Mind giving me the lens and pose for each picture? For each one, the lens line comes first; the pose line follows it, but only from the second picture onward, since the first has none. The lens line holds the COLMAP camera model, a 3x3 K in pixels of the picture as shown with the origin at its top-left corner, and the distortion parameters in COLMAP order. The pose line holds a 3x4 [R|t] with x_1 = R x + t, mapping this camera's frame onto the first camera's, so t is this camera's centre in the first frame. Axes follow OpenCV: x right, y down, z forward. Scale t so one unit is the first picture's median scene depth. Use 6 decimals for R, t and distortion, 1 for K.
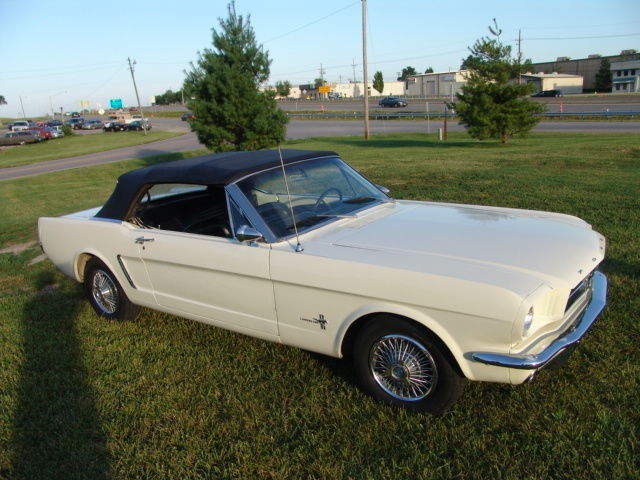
lens RADIAL K [[521.2, 0, 321.8], [0, 521.2, 251.2], [0, 0, 1]] dist [-0.123858, 0.100519]
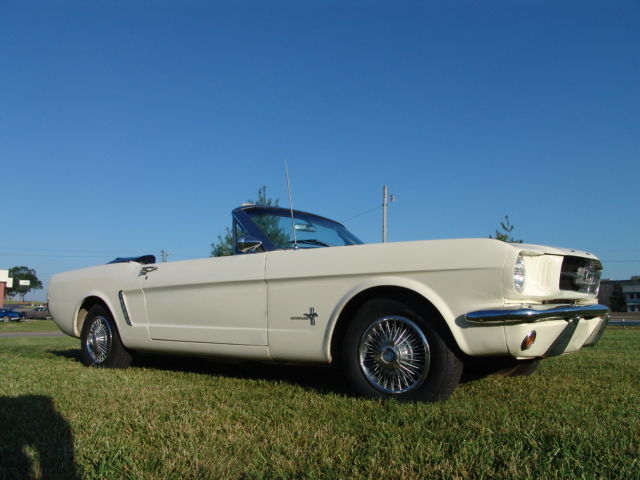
lens RADIAL K [[521.2, 0, 319.3], [0, 521.2, 251.7], [0, 0, 1]] dist [-0.123858, 0.100519]
pose [[0.997271, 0.055675, -0.048493, 0.040069], [-0.069976, 0.922228, -0.380261, 0.292919], [0.023550, 0.382616, 0.923607, 0.042275]]
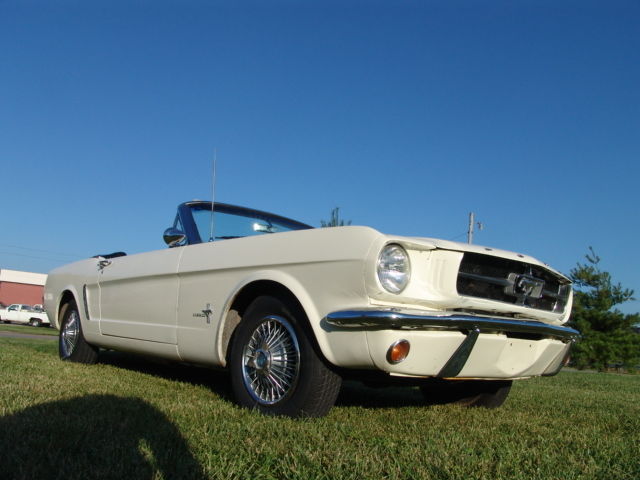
lens RADIAL K [[521.2, 0, 322.7], [0, 521.2, 246.7], [0, 0, 1]] dist [-0.123858, 0.100519]
pose [[0.969781, 0.093262, -0.225446, 0.282757], [-0.181741, 0.892638, -0.412515, 0.270969], [0.162770, 0.441022, 0.882613, 0.149221]]
